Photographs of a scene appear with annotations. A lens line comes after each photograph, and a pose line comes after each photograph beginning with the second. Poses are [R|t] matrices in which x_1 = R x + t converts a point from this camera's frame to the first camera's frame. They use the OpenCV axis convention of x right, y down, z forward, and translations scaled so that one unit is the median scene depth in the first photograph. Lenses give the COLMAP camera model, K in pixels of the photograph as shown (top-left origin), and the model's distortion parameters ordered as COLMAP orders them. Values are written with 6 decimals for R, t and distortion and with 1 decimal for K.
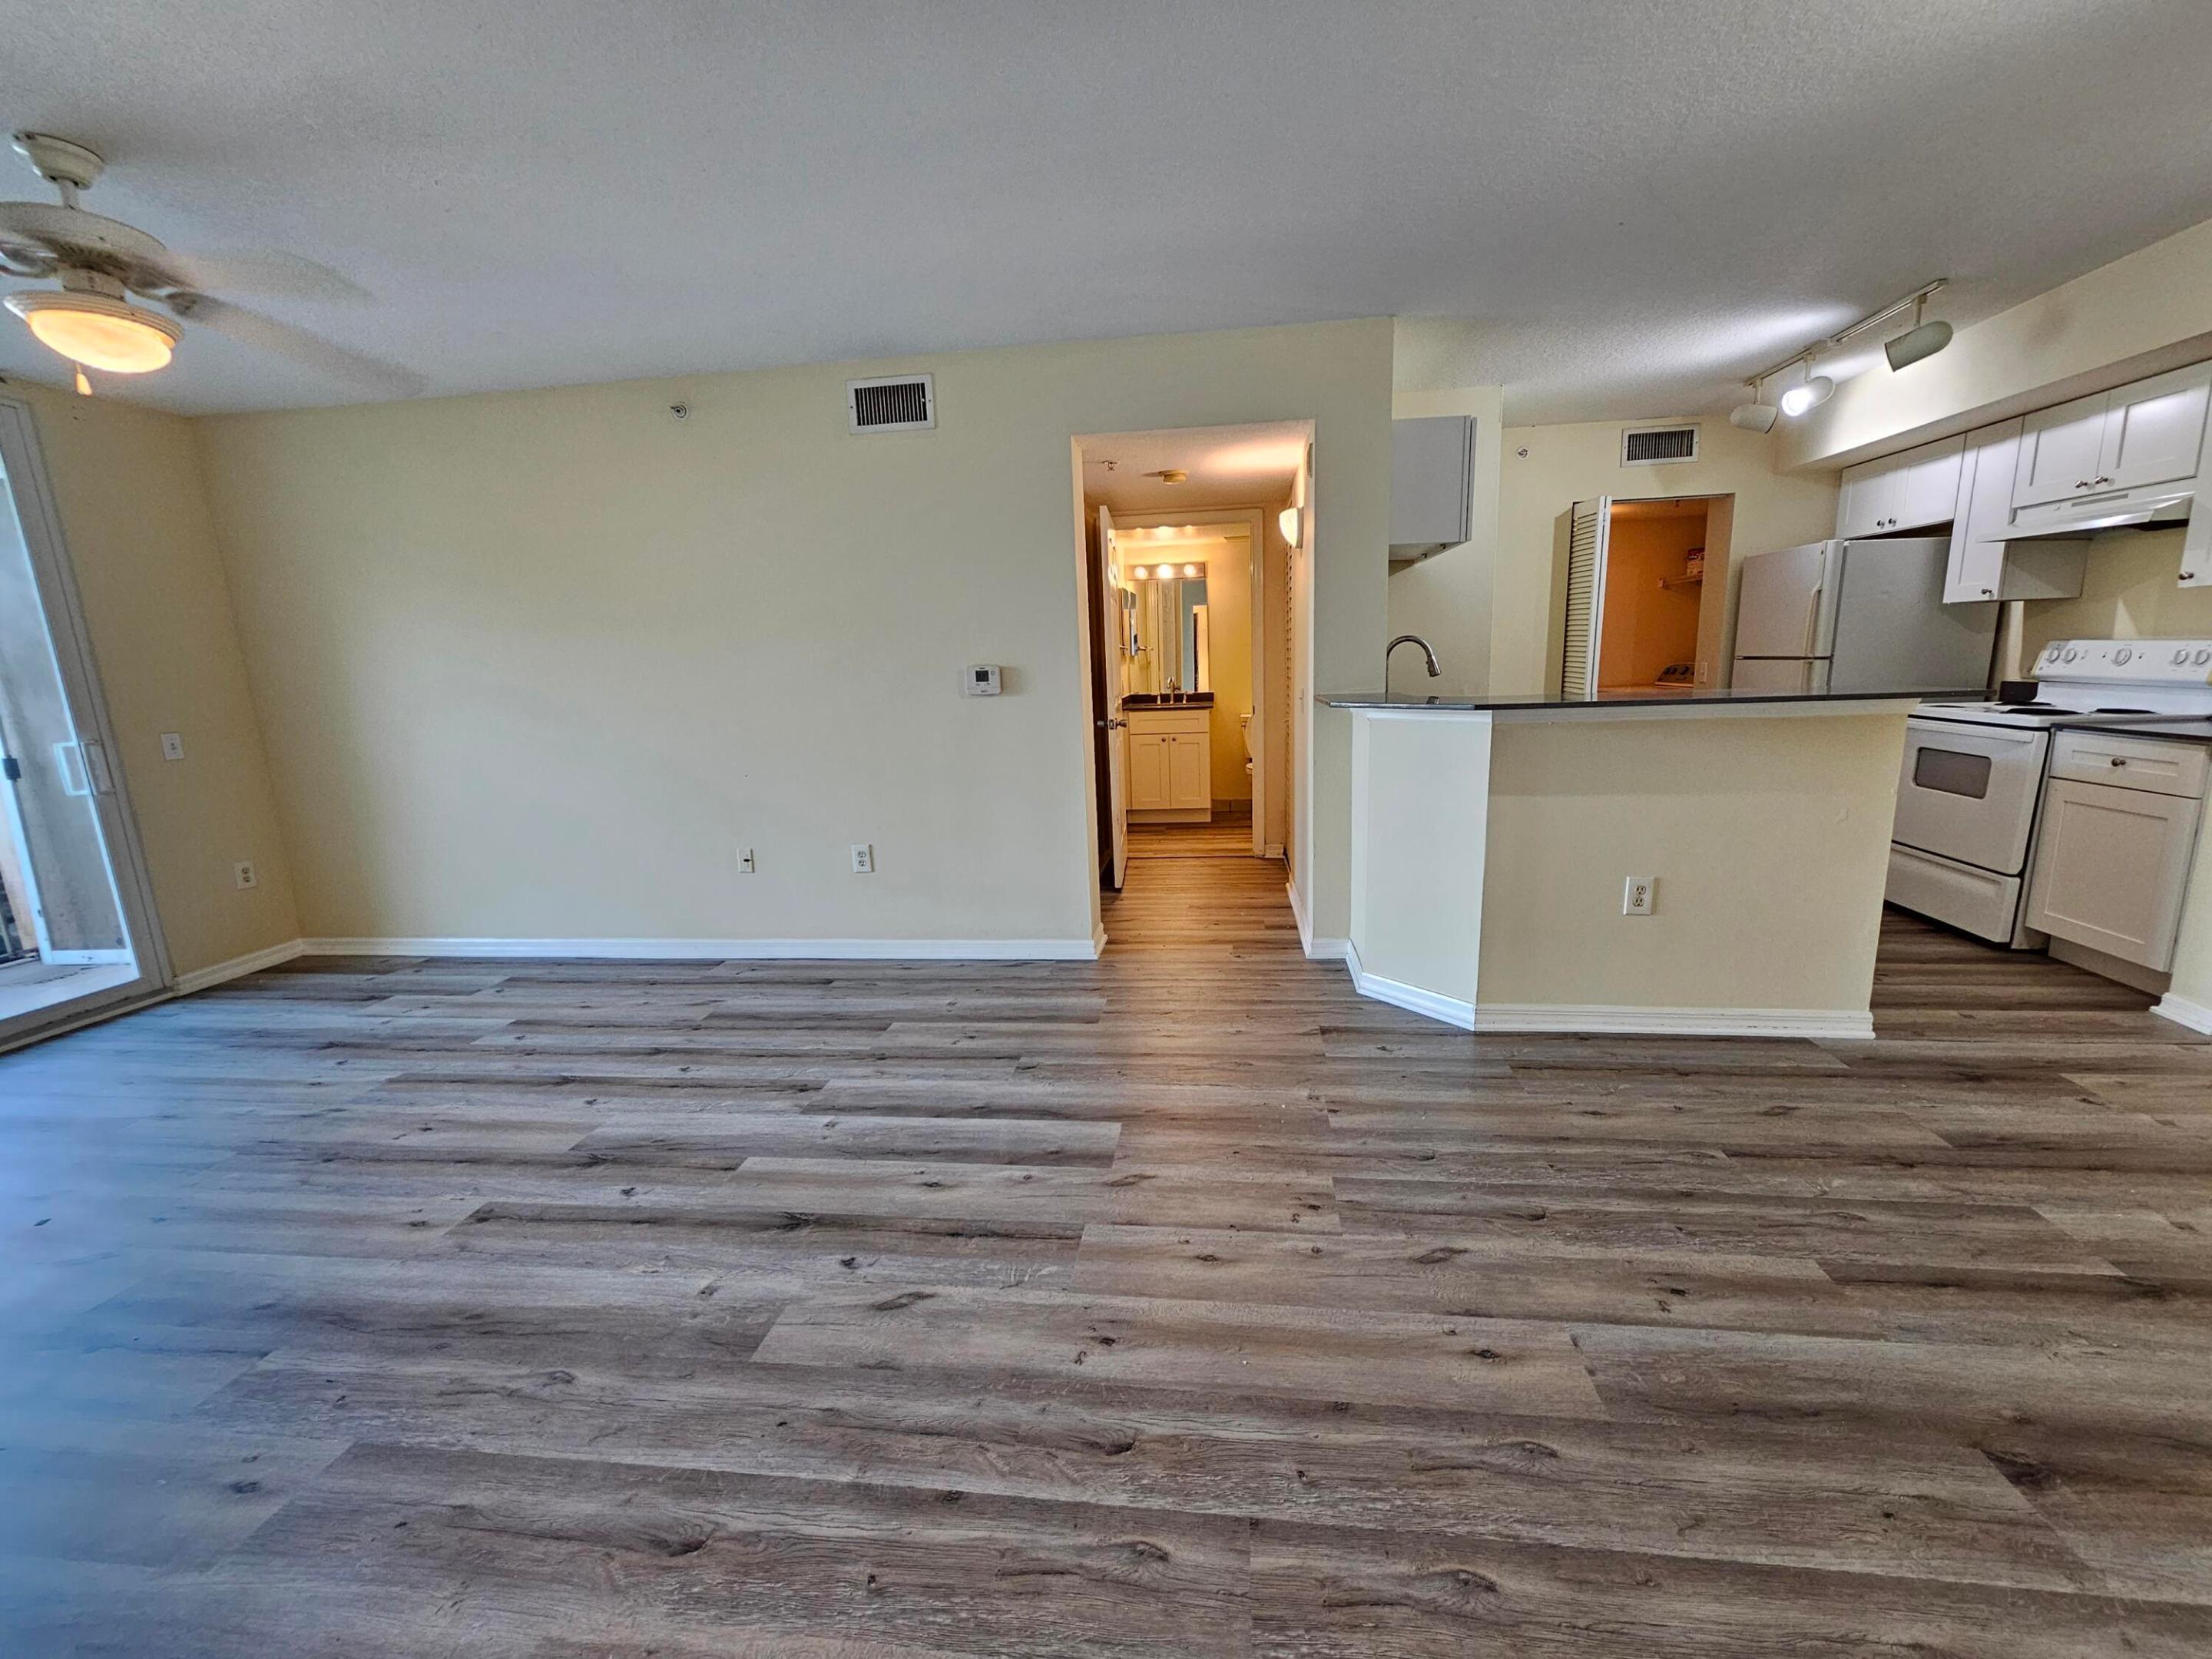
lens RADIAL K [[895.4, 0, 1119.8], [0, 895.4, 825.4], [0, 0, 1]] dist [-0.000157, -0.000343]
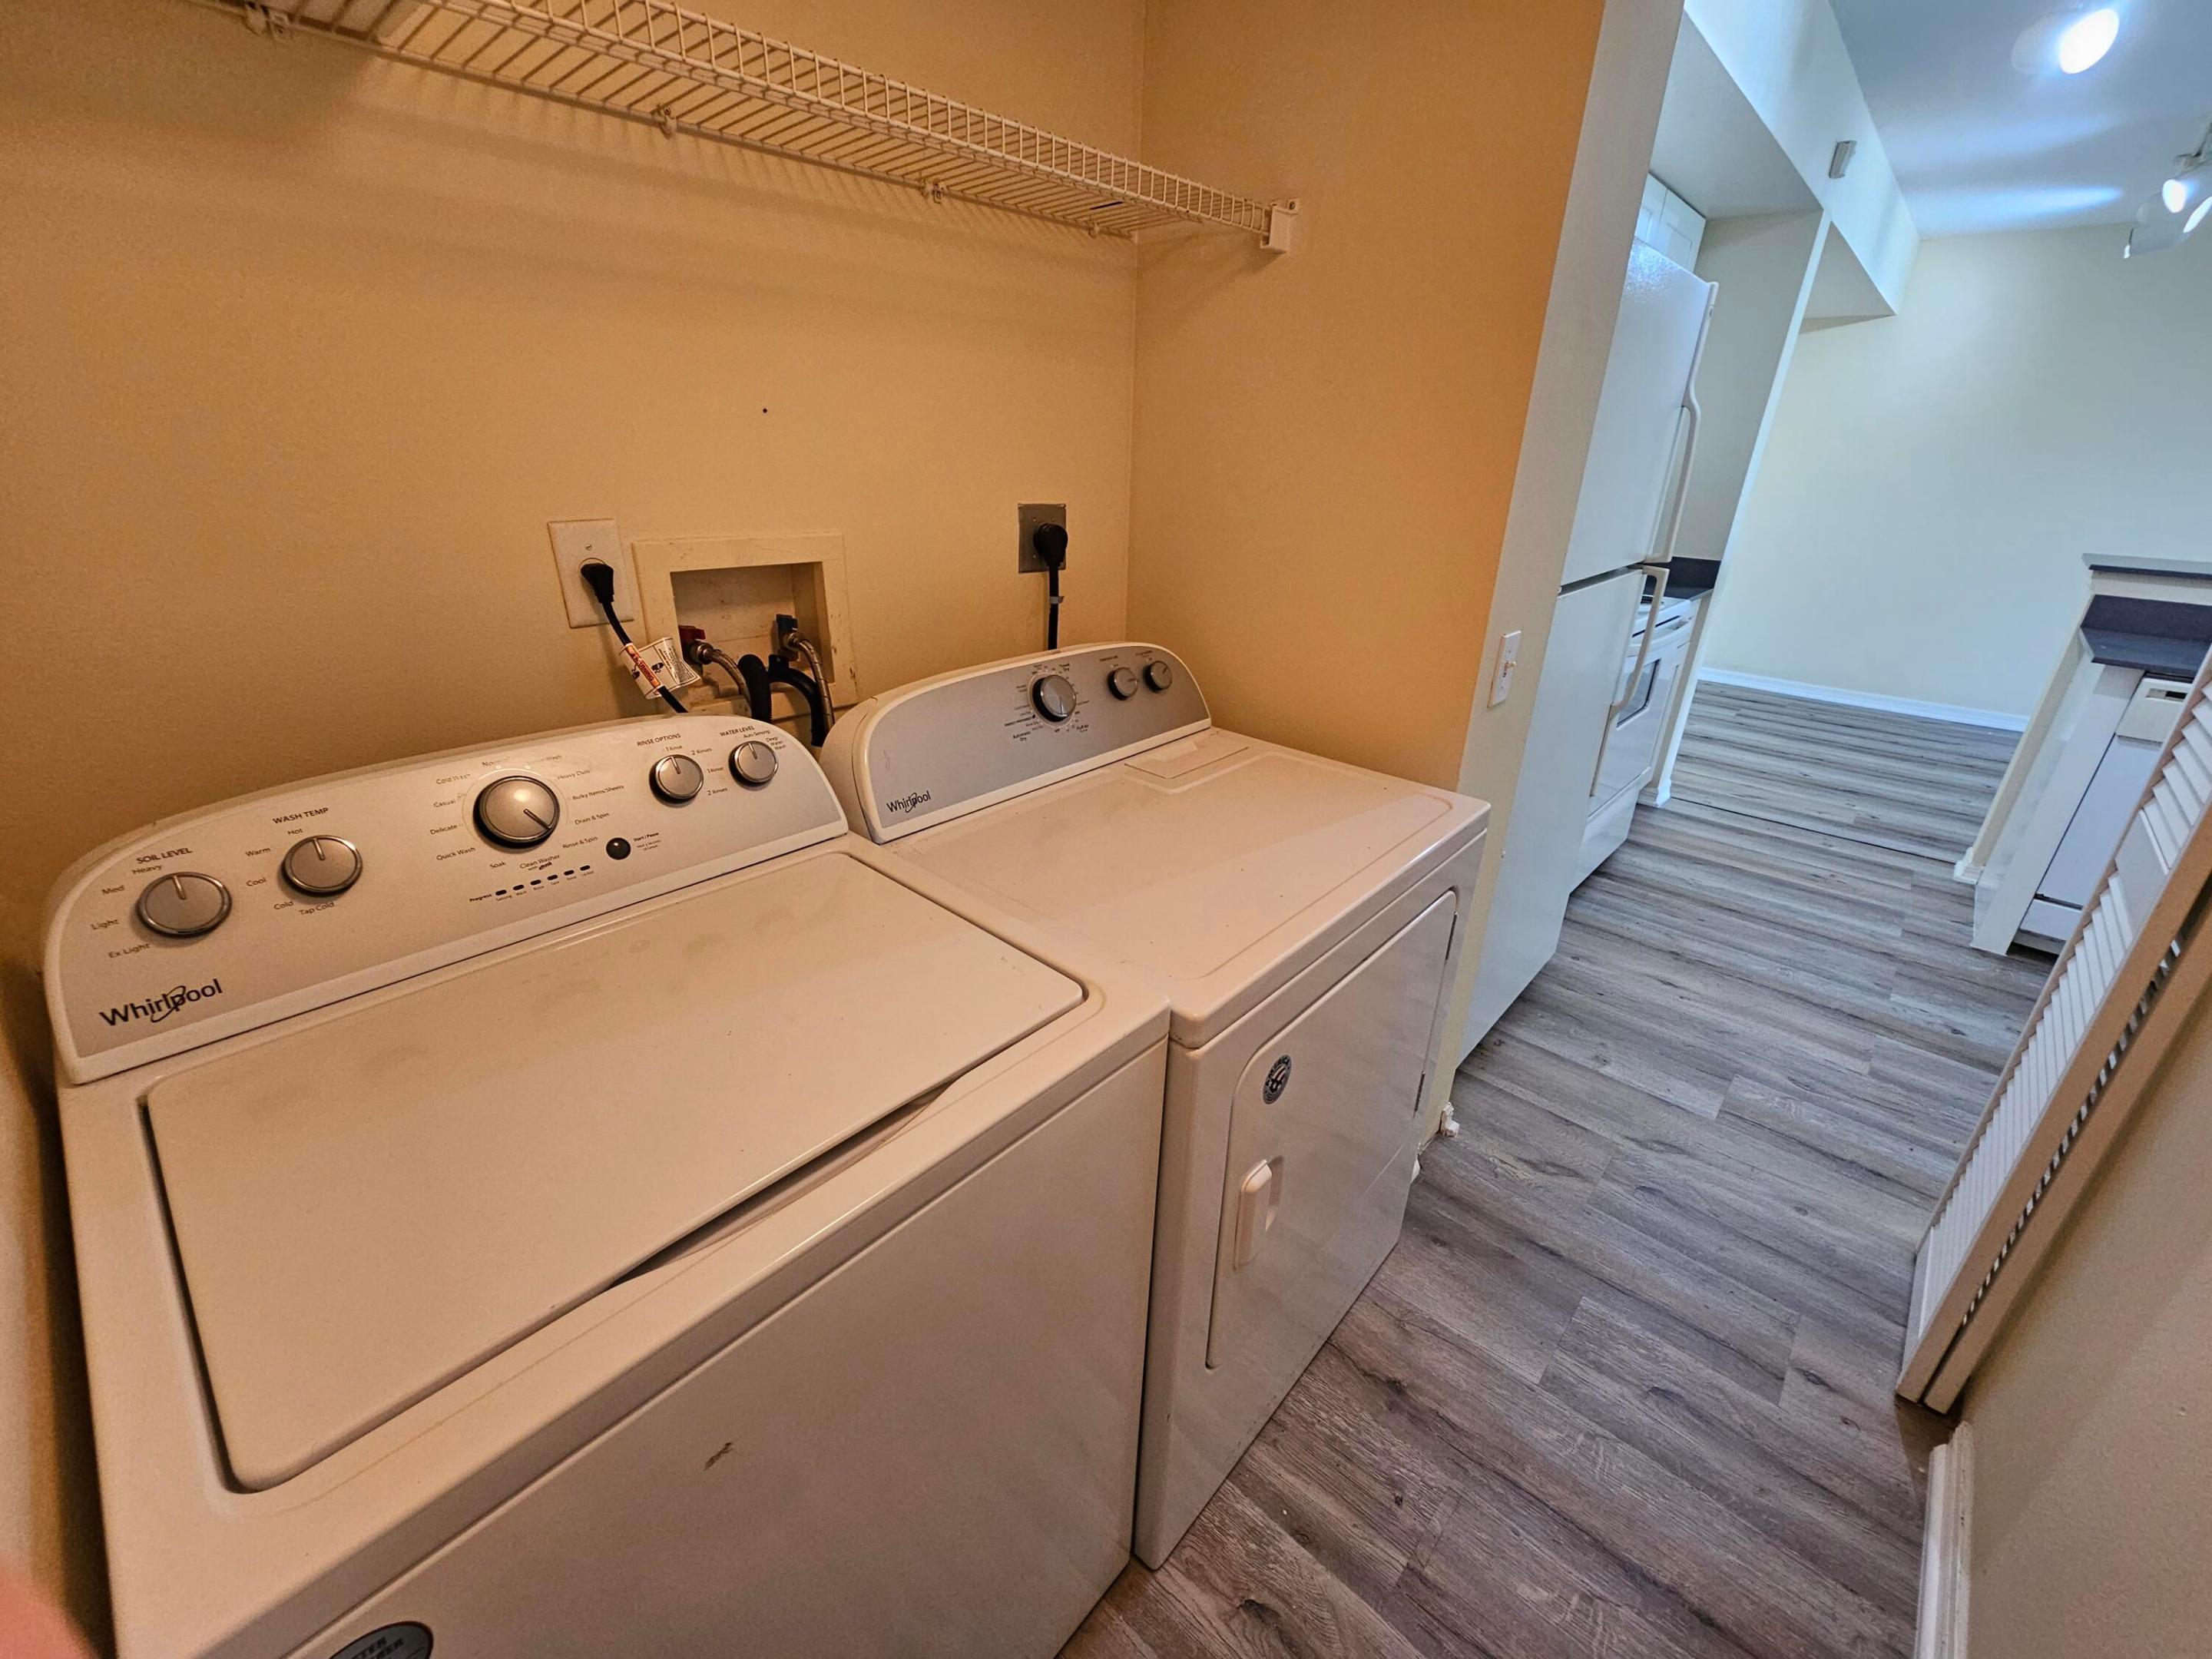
lens RADIAL K [[895.4, 0, 1104.4], [0, 895.4, 826.5], [0, 0, 1]] dist [-0.000157, -0.000343]
pose [[-0.811288, -0.213041, 0.544449, 0.940329], [0.118211, 0.852237, 0.509625, -0.455991], [-0.572571, 0.477813, -0.666226, 2.018402]]
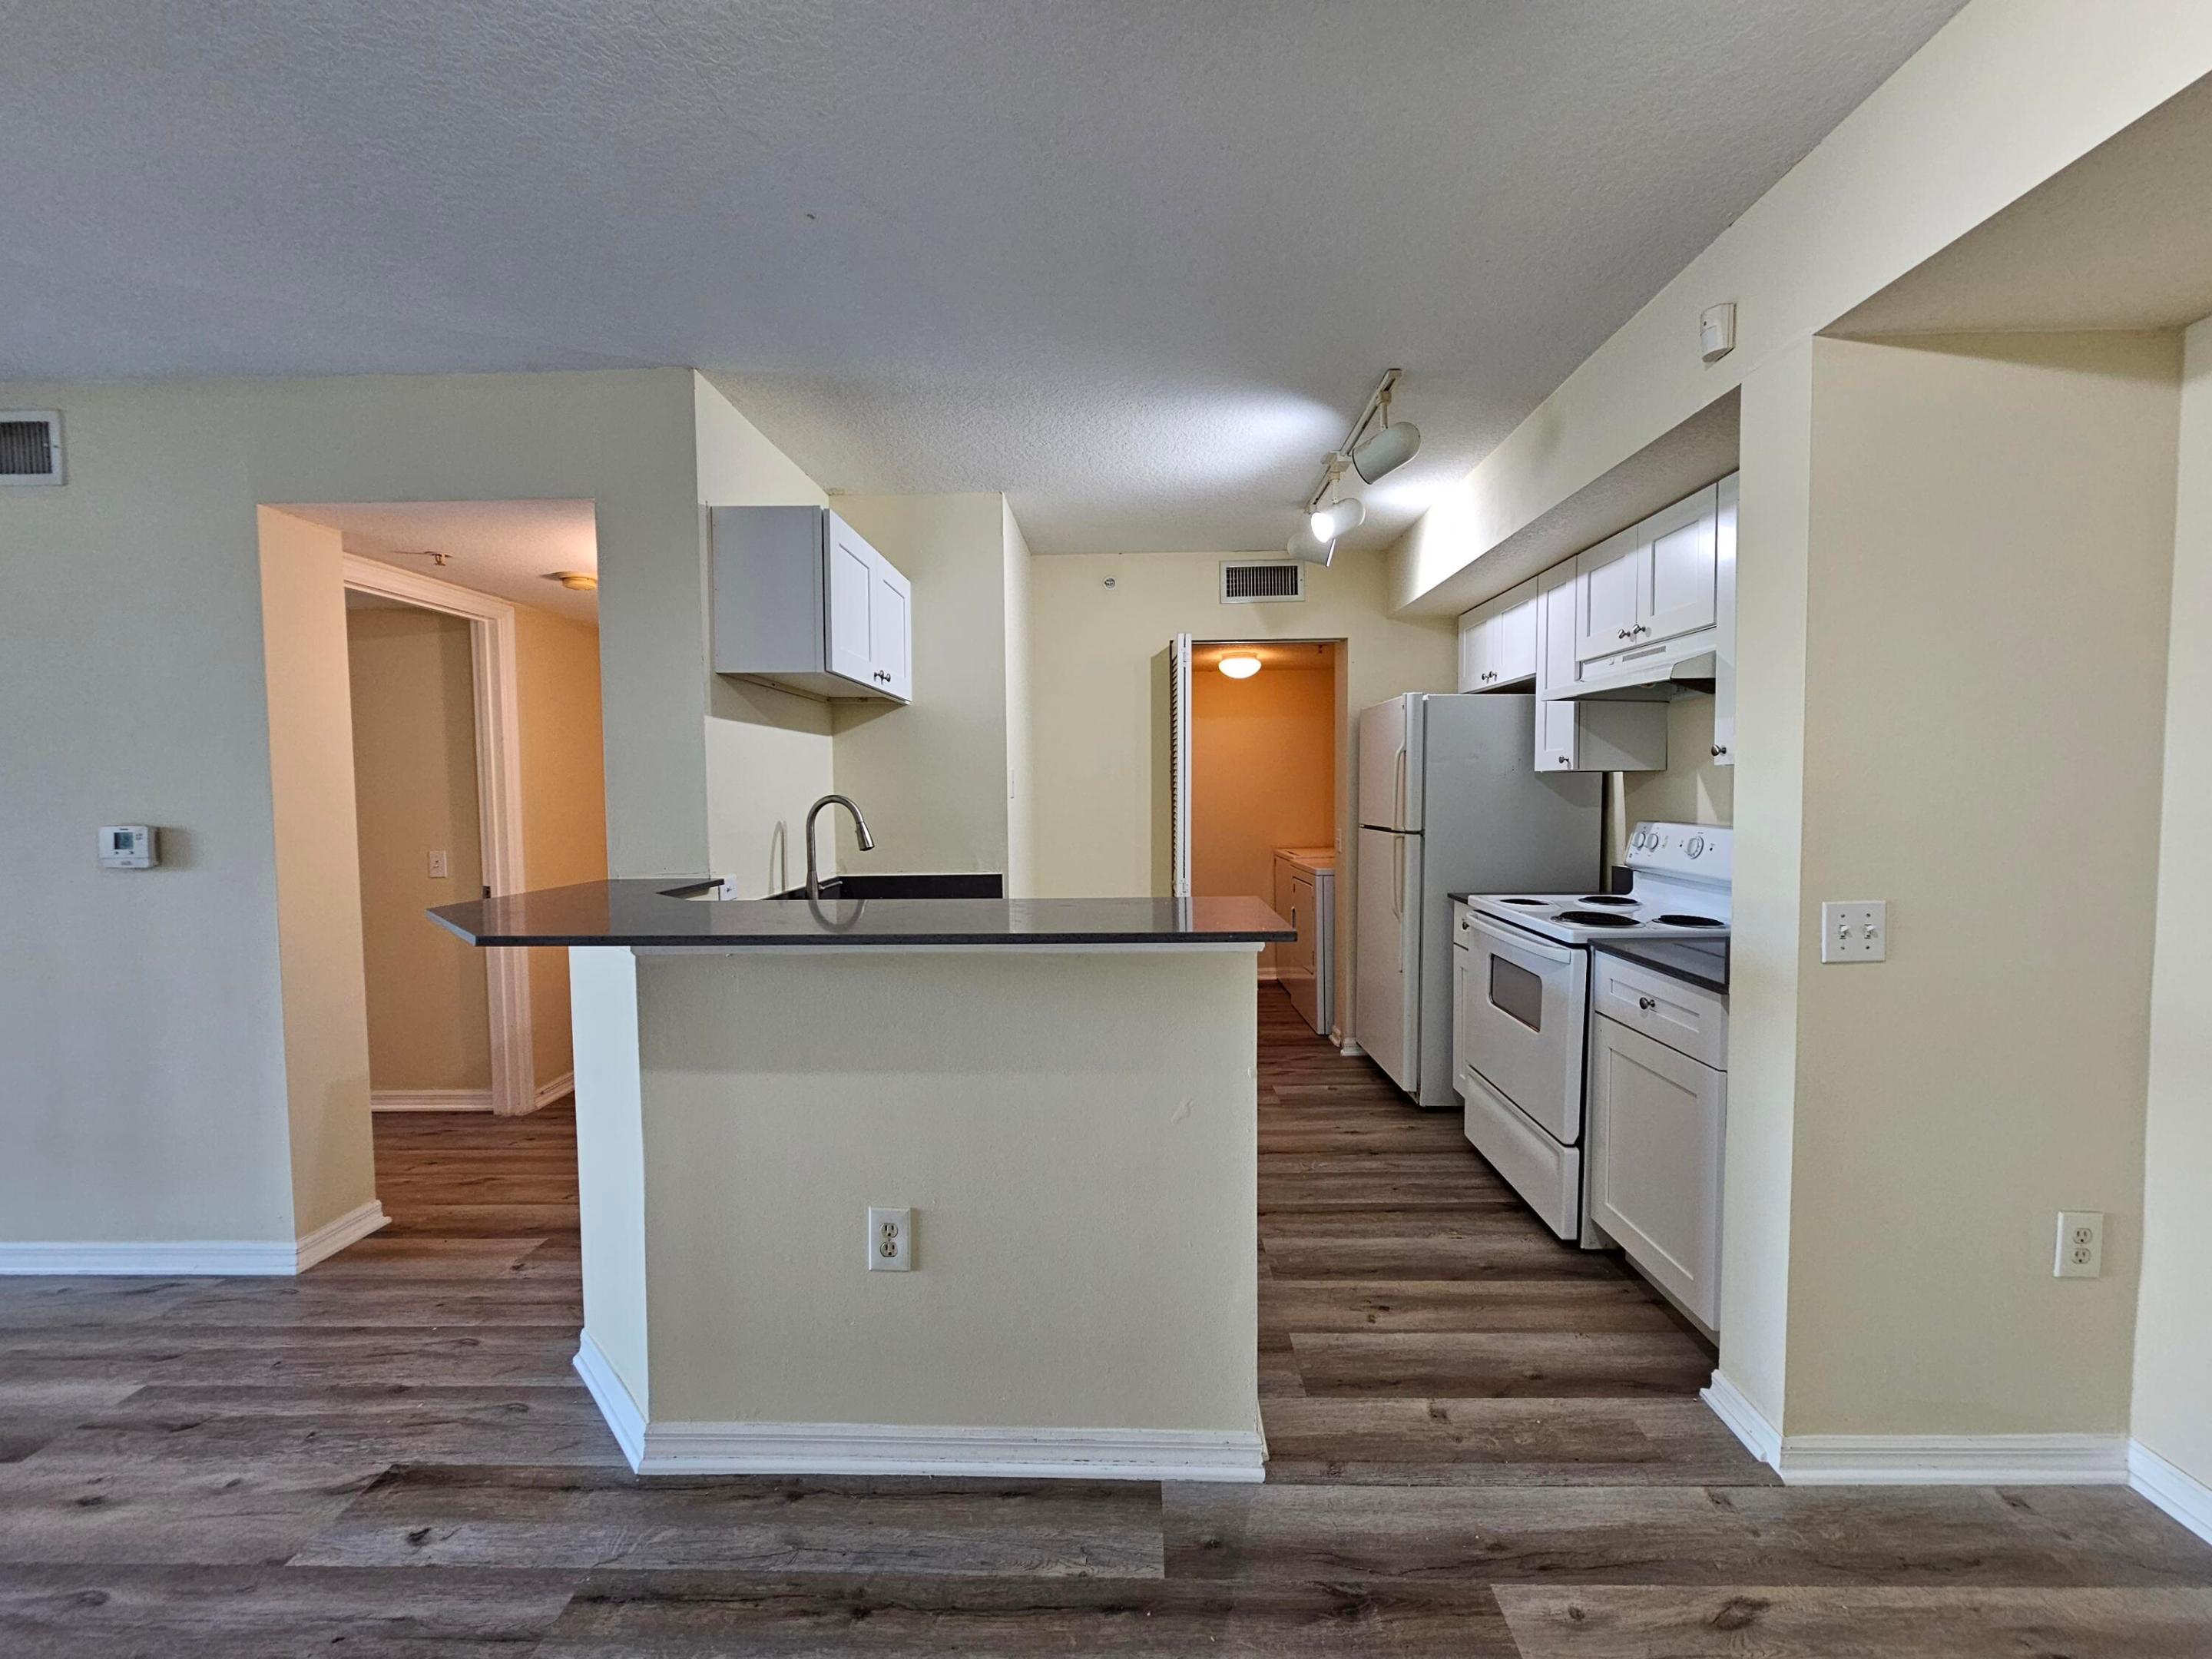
lens RADIAL K [[895.4, 0, 1108.9], [0, 895.4, 826.4], [0, 0, 1]] dist [-0.000157, -0.000343]
pose [[0.994712, 0.021763, 0.100372, 0.554455], [-0.007071, 0.989483, -0.144474, -0.093826], [-0.102461, 0.143000, 0.984405, 0.289959]]
